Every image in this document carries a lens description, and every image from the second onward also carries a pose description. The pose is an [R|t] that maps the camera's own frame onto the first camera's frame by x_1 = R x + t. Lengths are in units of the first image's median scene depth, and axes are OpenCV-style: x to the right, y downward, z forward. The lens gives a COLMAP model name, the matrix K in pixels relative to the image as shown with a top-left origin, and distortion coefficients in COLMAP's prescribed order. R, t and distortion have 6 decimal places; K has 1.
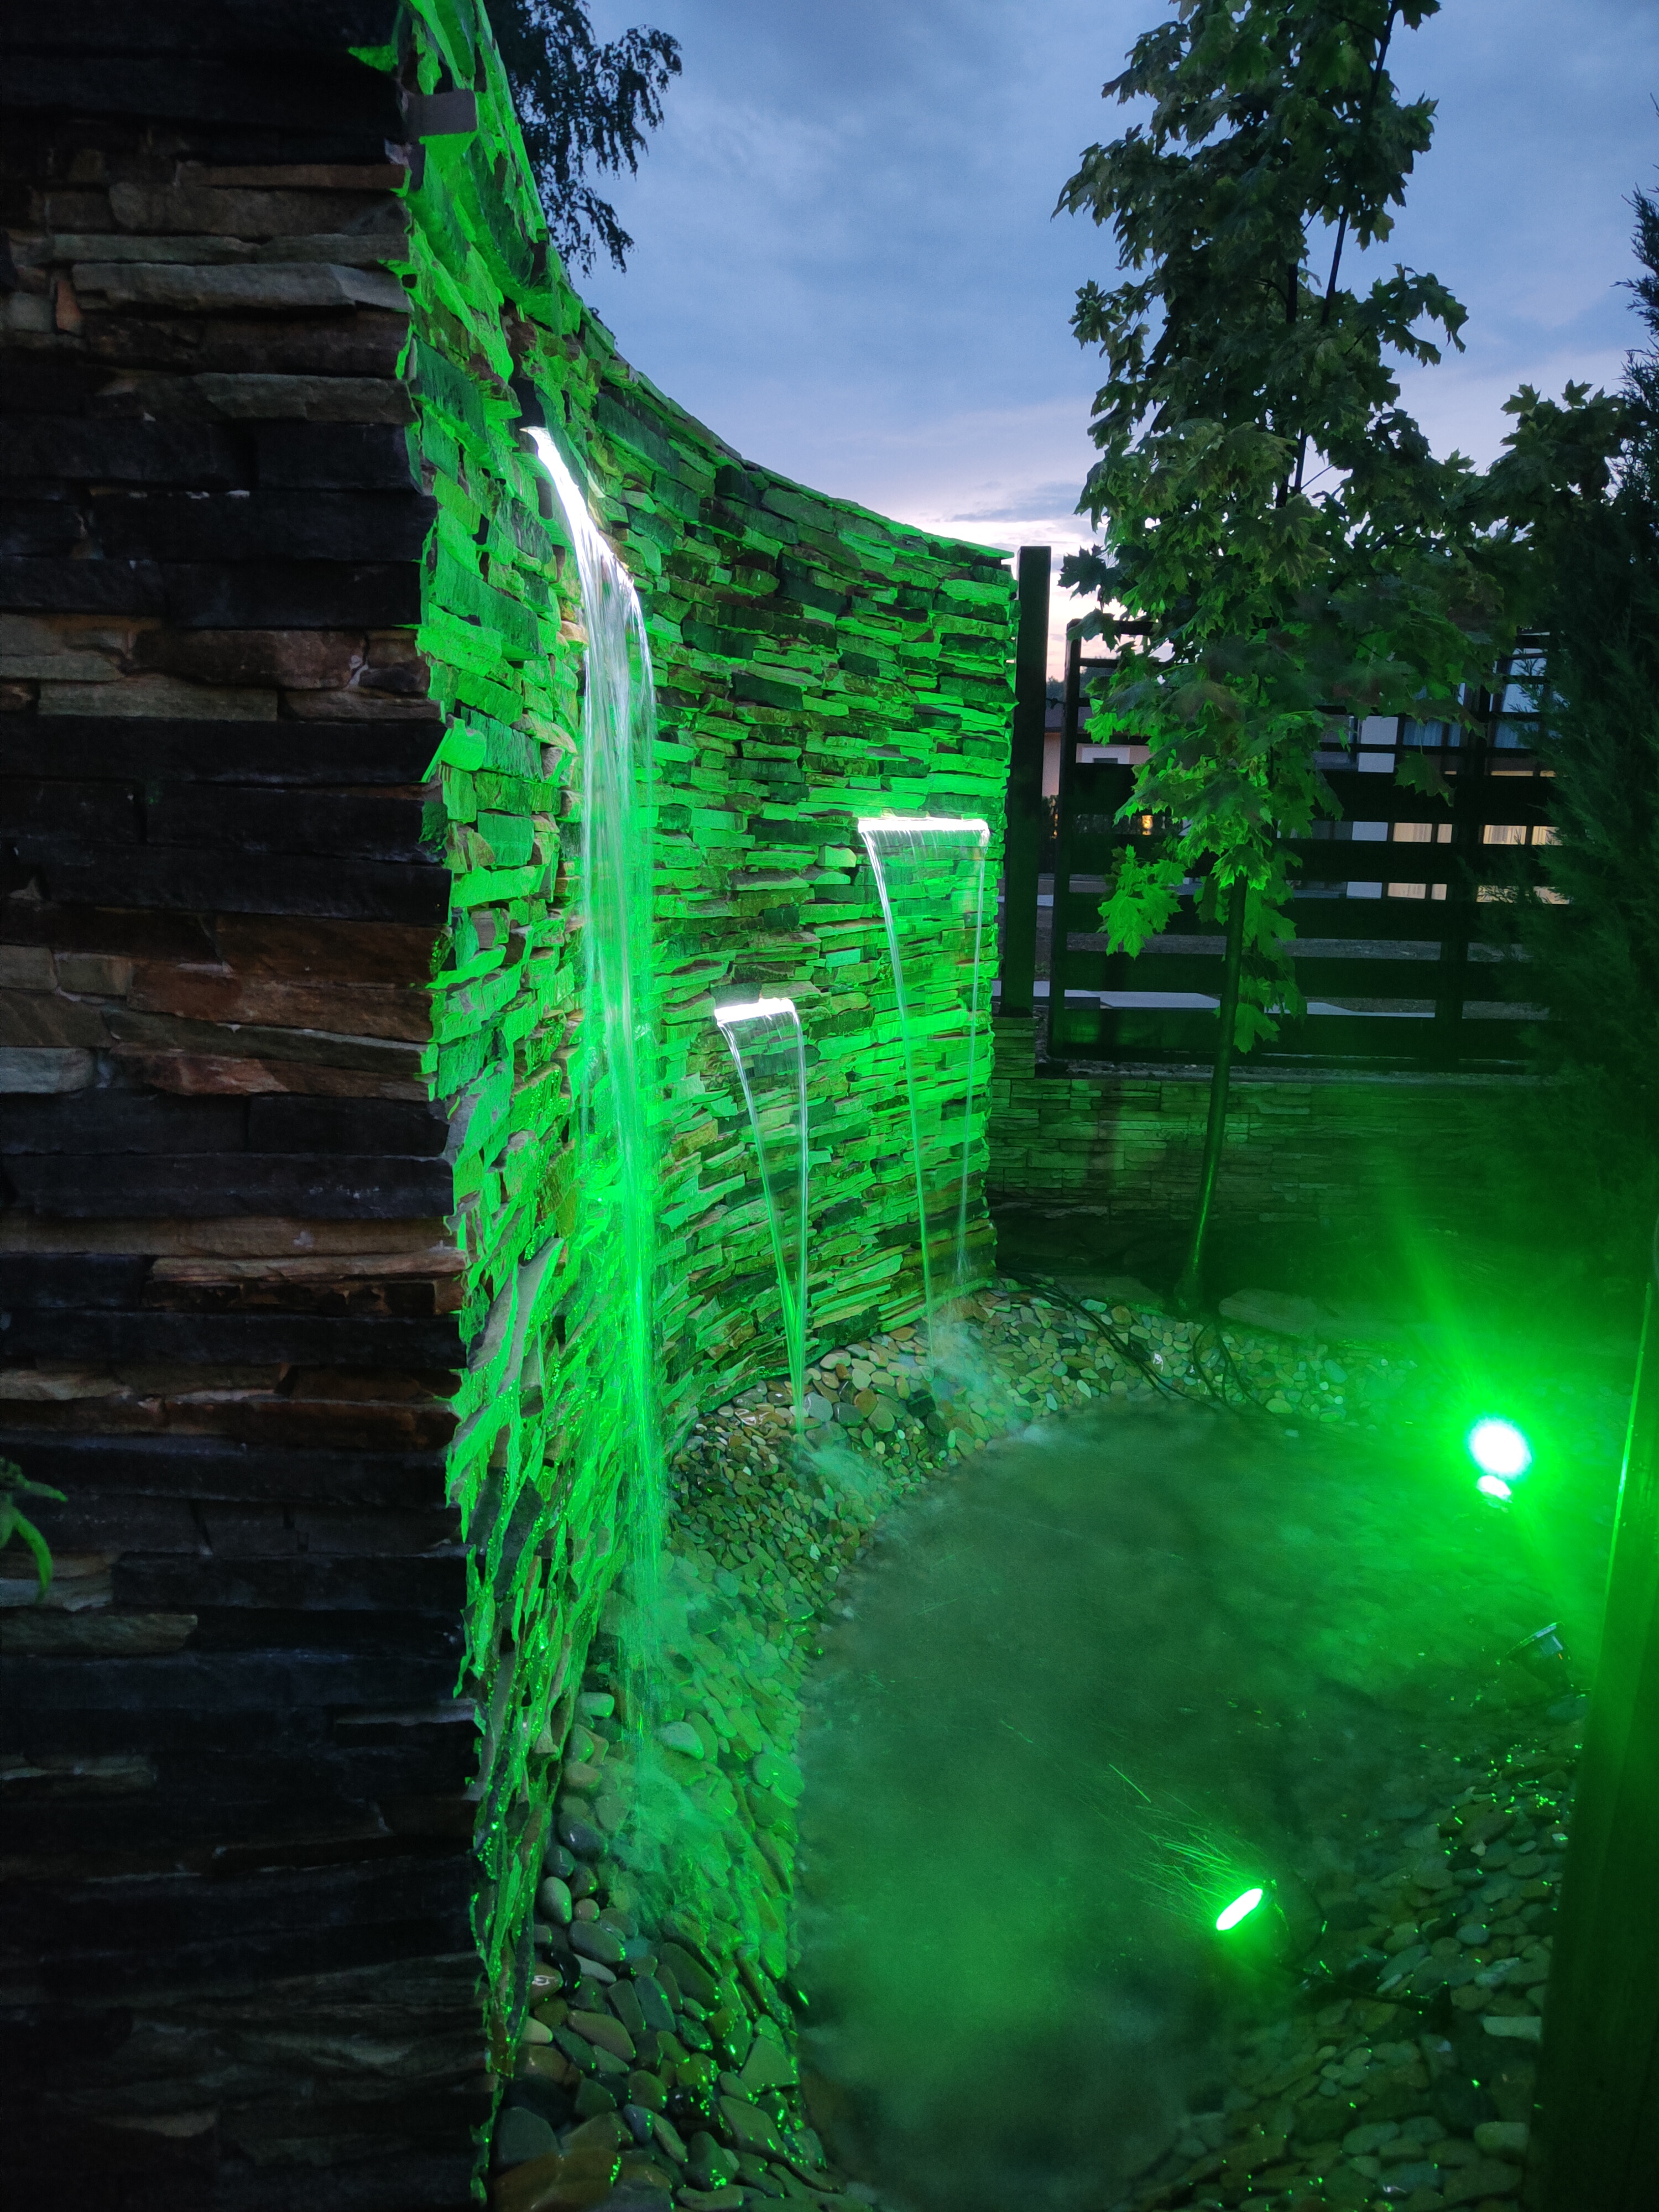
lens RADIAL K [[1524.9, 0, 834.1], [0, 1524.9, 1117.0], [0, 0, 1]] dist [0.046367, -0.030185]
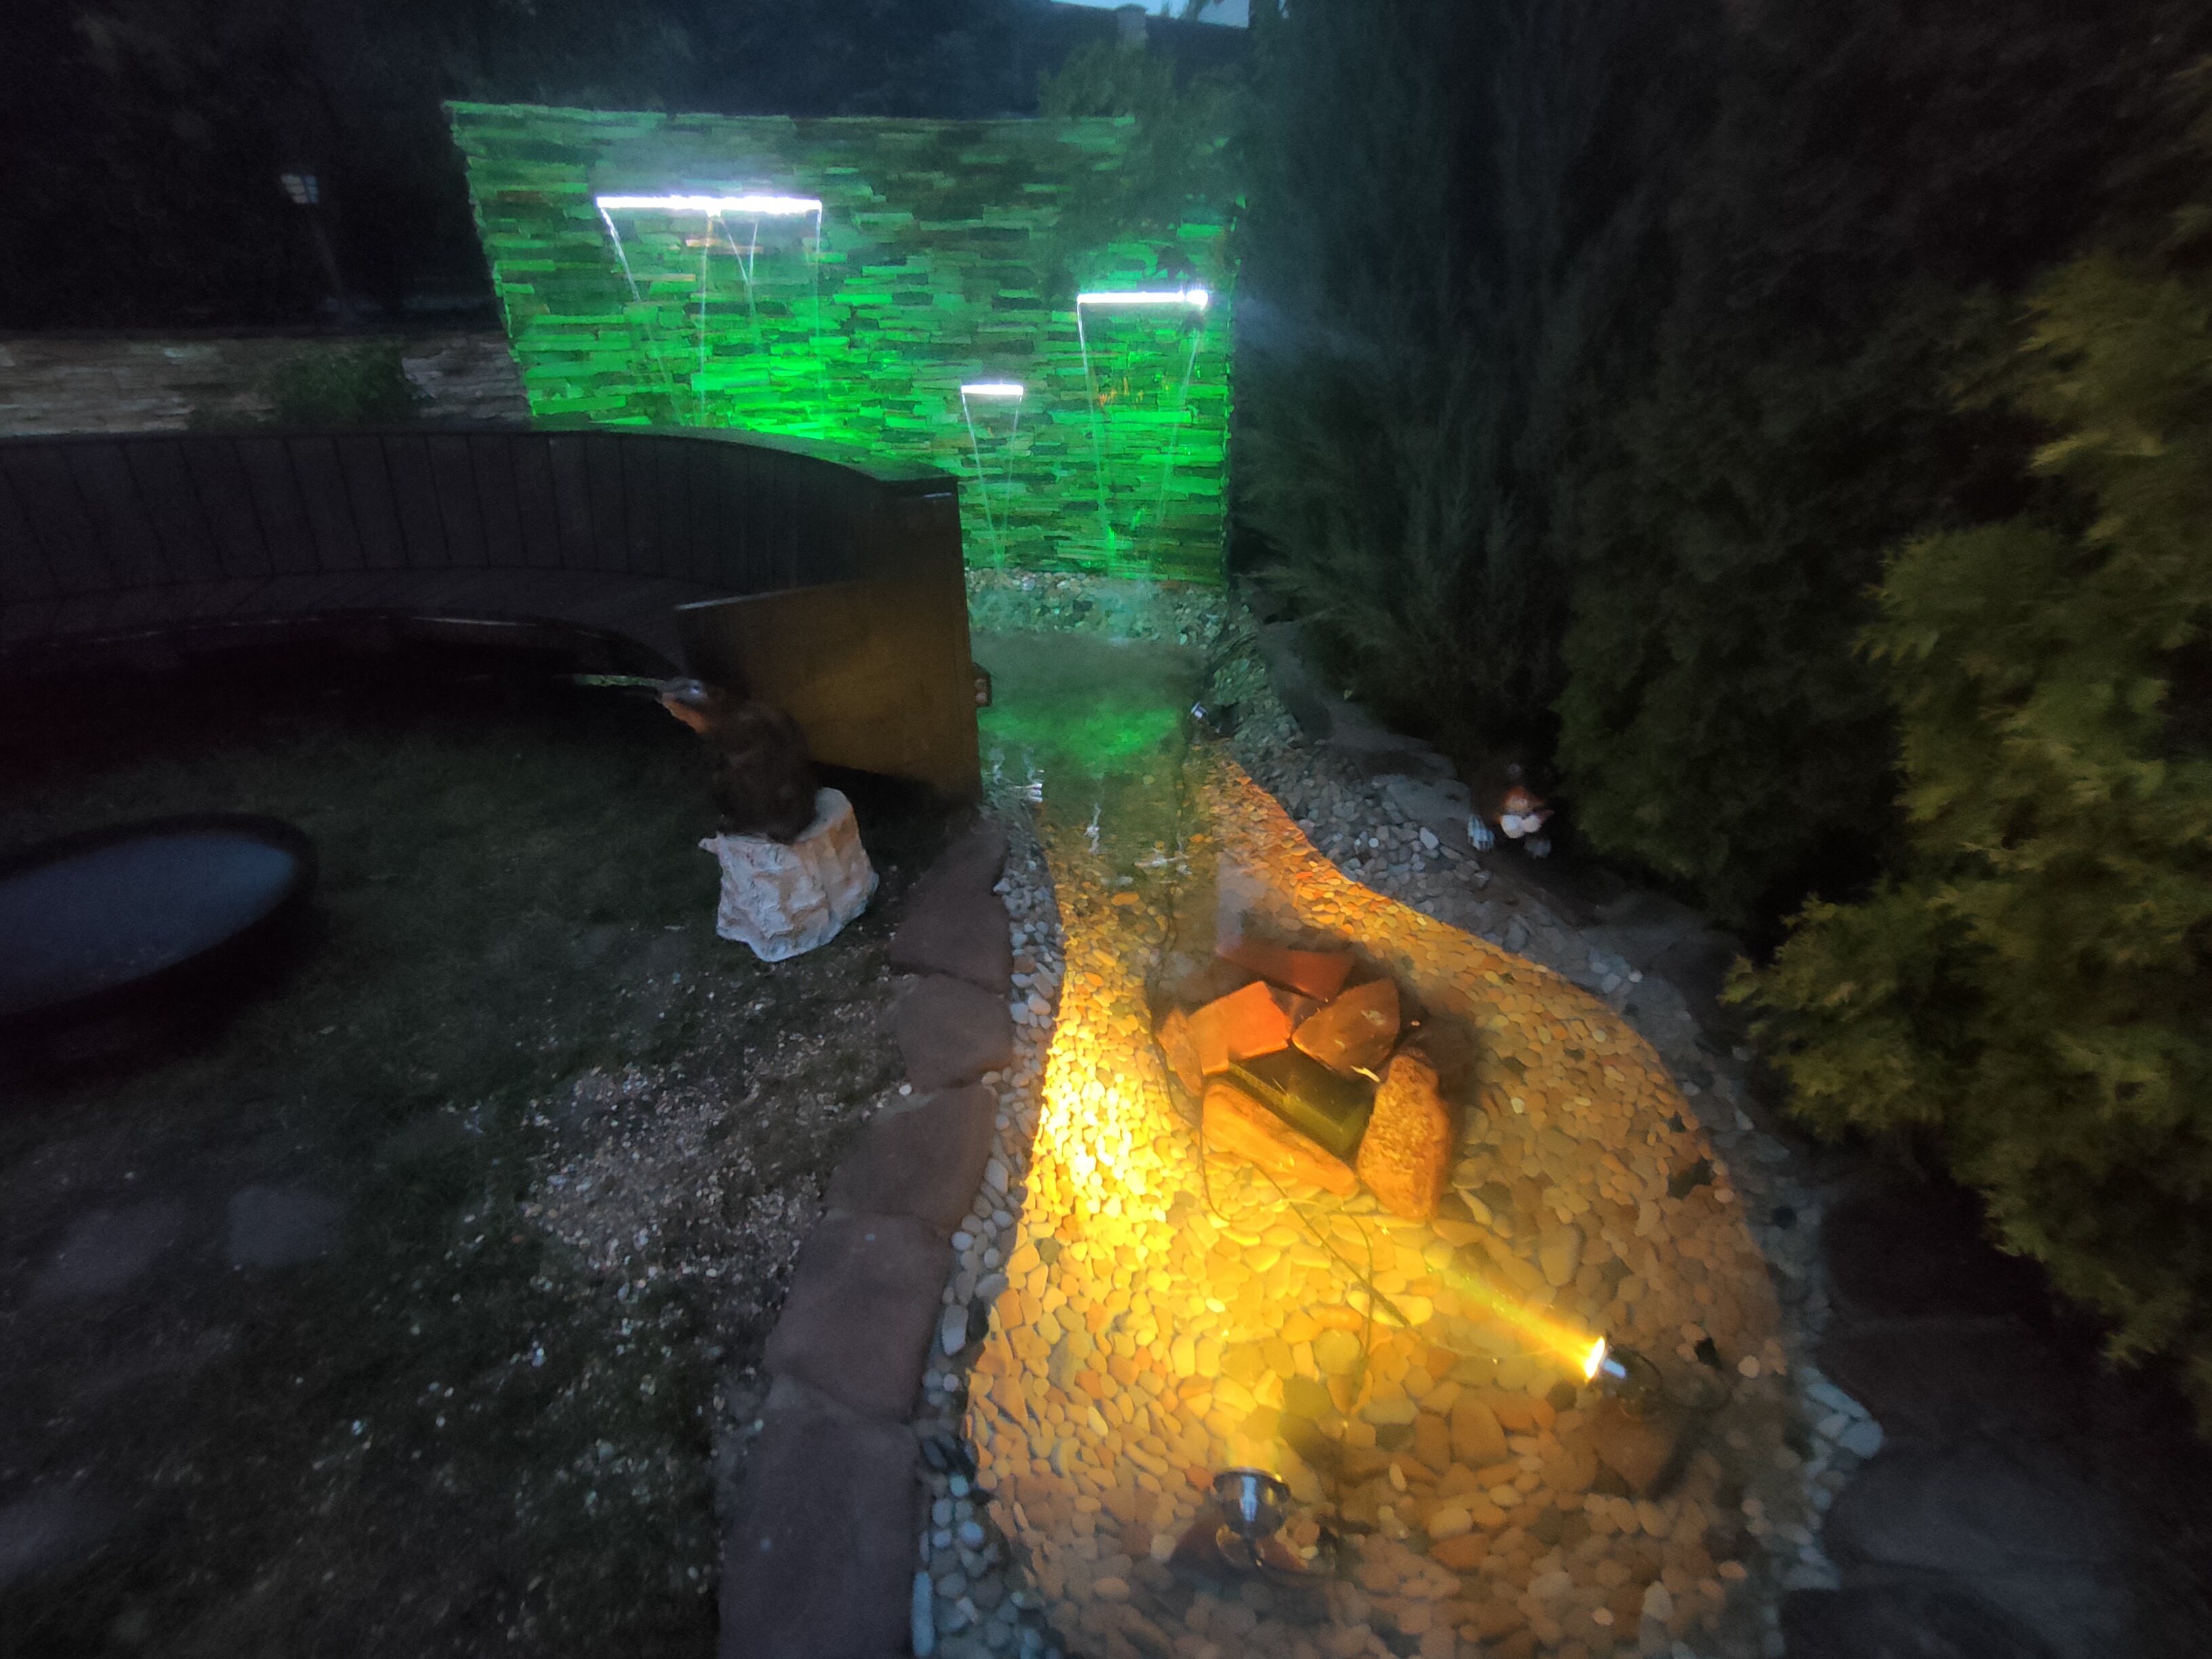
lens RADIAL K [[1005.2, 0, 1106.9], [0, 1005.2, 819.4], [0, 0, 1]] dist [0.004285, 0.000863]
pose [[0.376182, 0.411056, -0.830373, 1.566810], [-0.162241, 0.911580, 0.377756, -0.083703], [0.912231, -0.007384, 0.409611, 0.551368]]
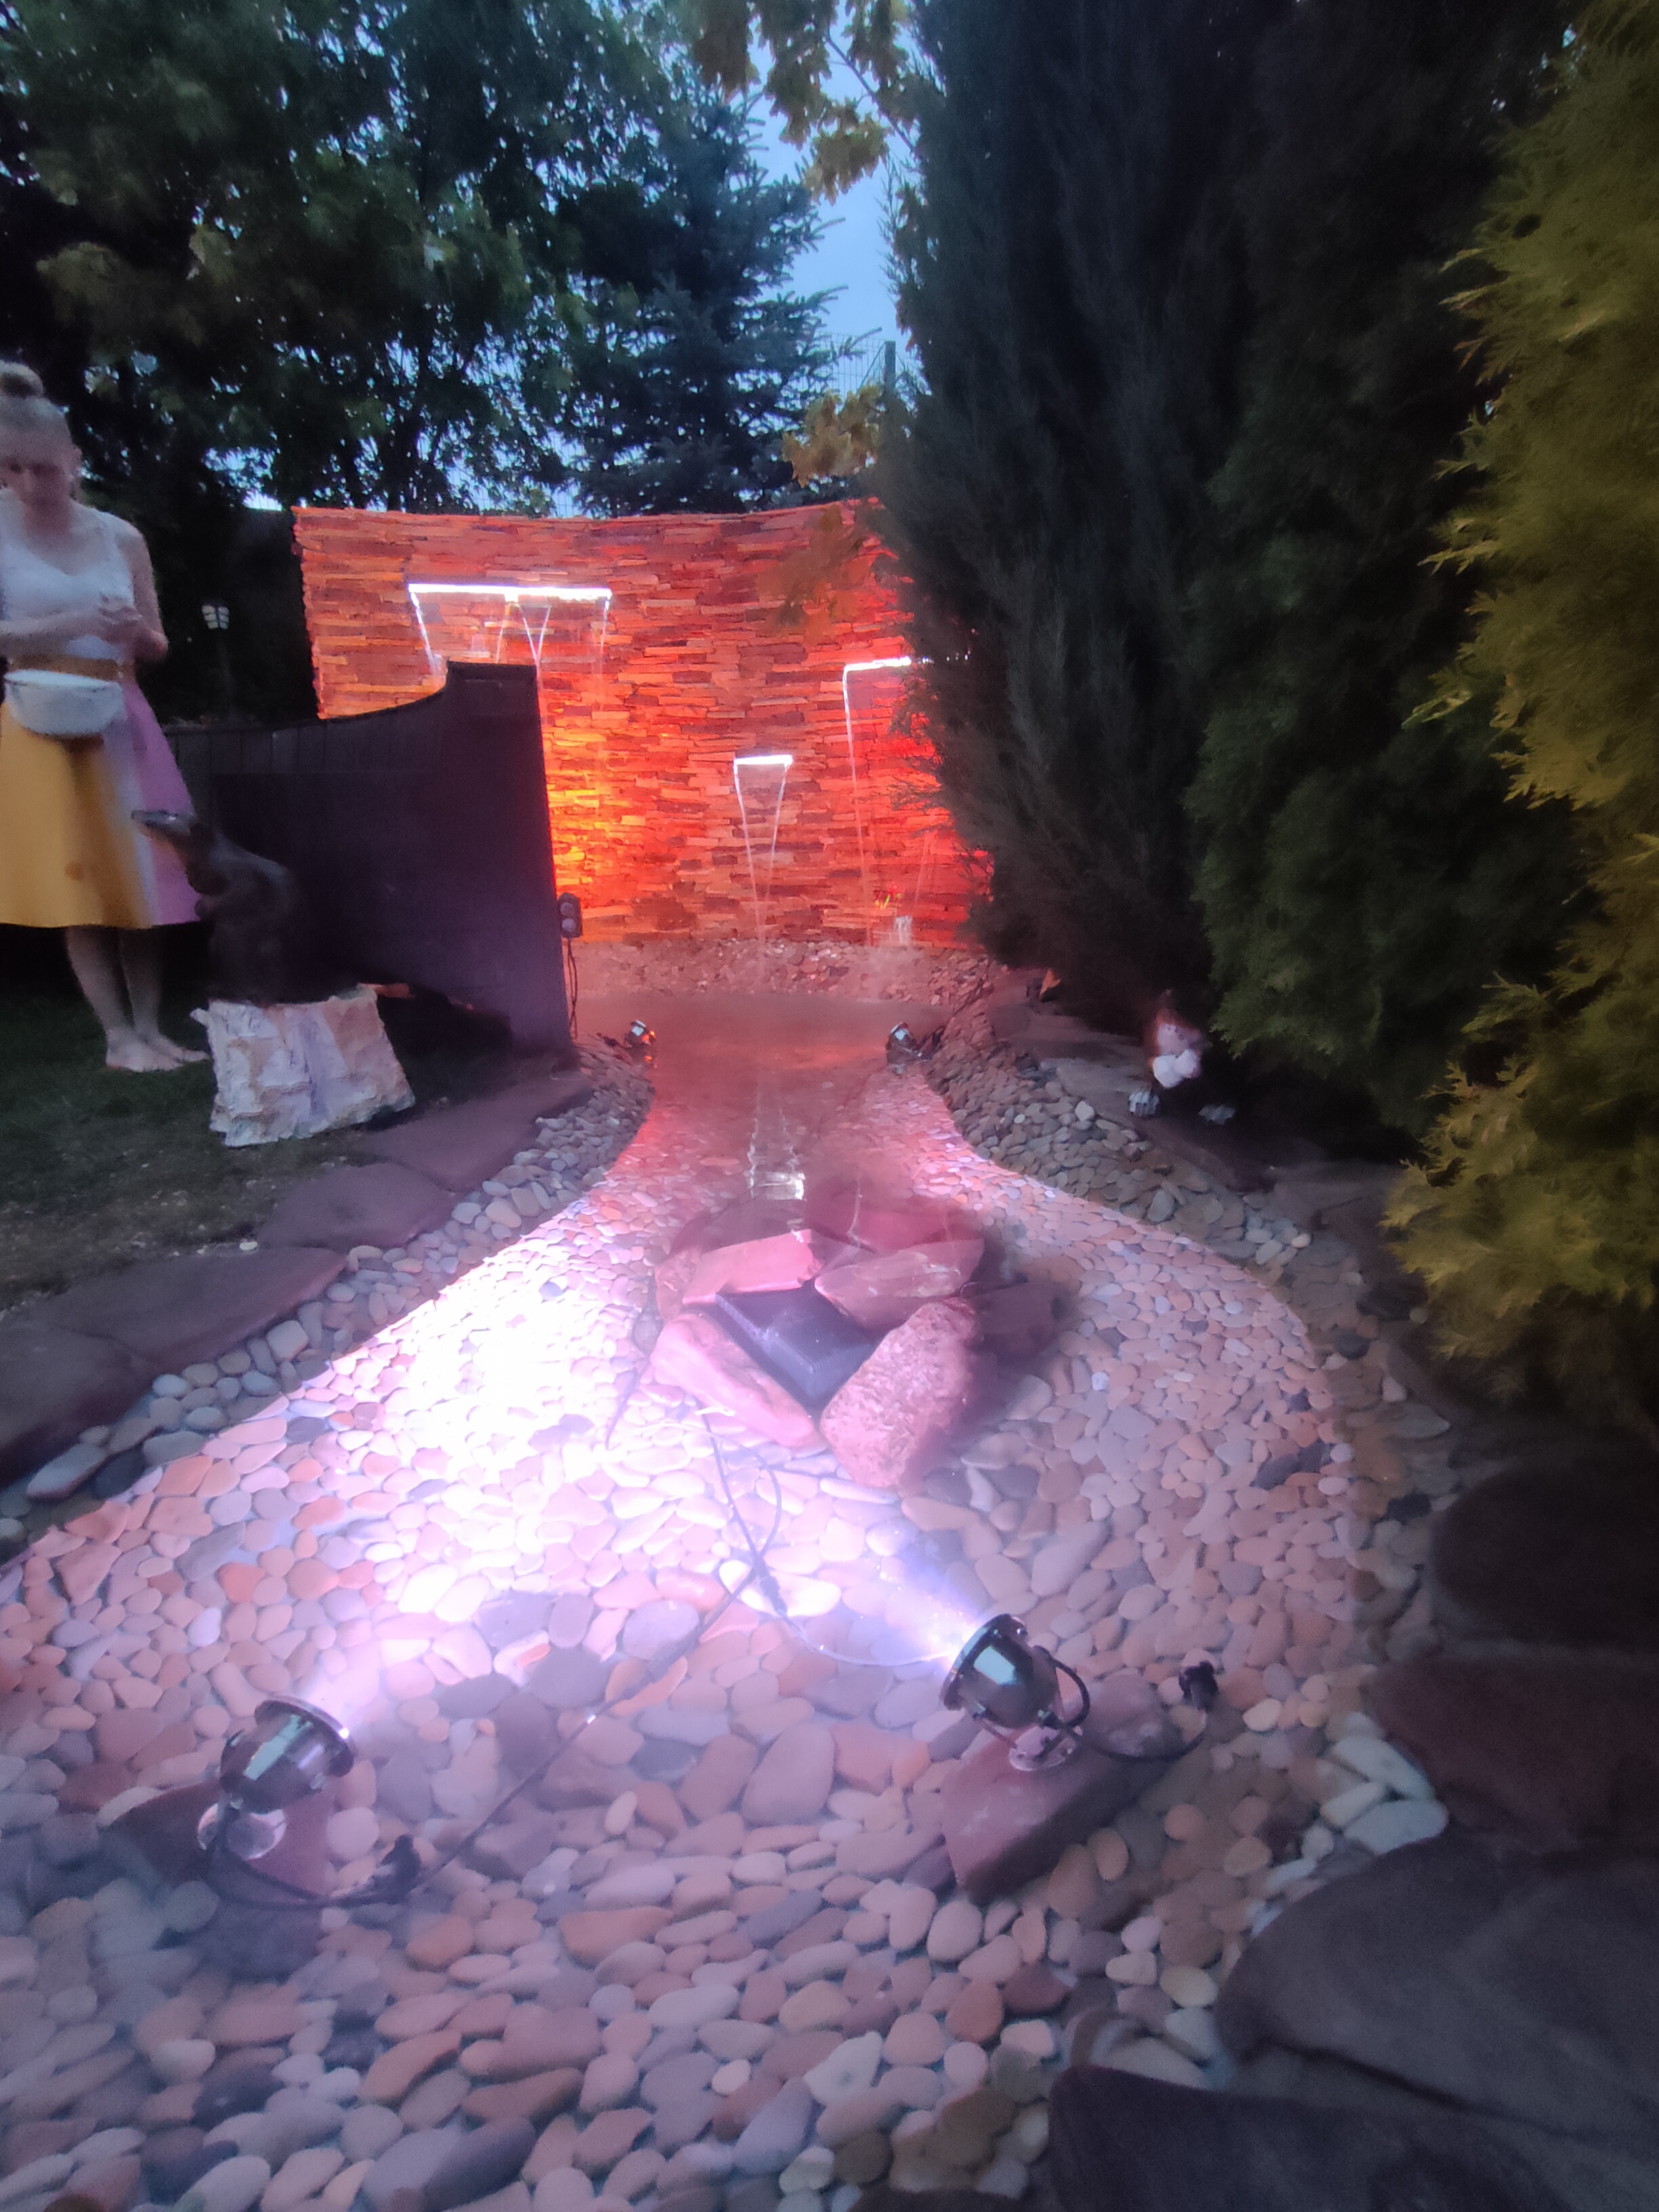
lens RADIAL K [[1011.0, 0, 829.5], [0, 1011.0, 1106.0], [0, 0, 1]] dist [0.005625, -0.000332]
pose [[0.176245, 0.224691, -0.958359, 1.586761], [-0.171531, 0.965714, 0.194870, 0.121551], [0.969286, 0.130044, 0.208744, 0.871336]]
